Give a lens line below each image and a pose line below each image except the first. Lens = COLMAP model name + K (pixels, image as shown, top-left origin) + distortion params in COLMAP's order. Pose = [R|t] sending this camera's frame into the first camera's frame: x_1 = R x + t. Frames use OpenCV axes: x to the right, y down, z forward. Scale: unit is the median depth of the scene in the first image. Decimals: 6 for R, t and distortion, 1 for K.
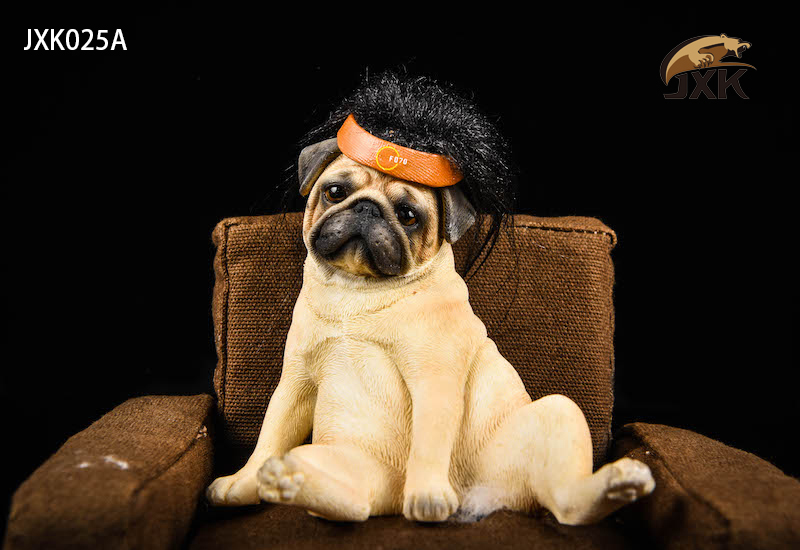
lens RADIAL K [[1708.8, 0, 400.0], [0, 1708.8, 275.0], [0, 0, 1]] dist [0.389466, -0.067866]
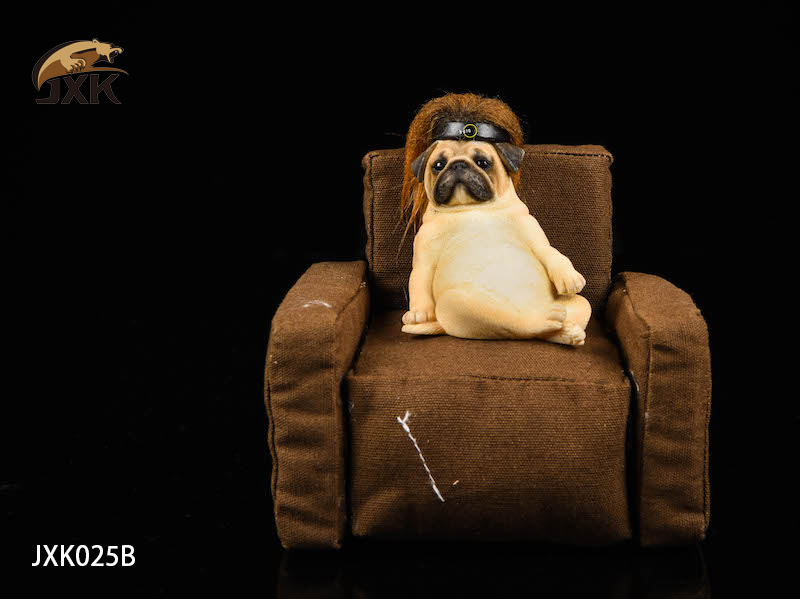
lens RADIAL K [[2012.6, 0, 400.0], [0, 2012.6, 299.5], [0, 0, 1]] dist [-0.357018, -0.124023]
pose [[0.997797, -0.022616, -0.062371, 0.041489], [0.029655, 0.992998, 0.114348, -0.111495], [0.059348, -0.115946, 0.991481, -0.894373]]
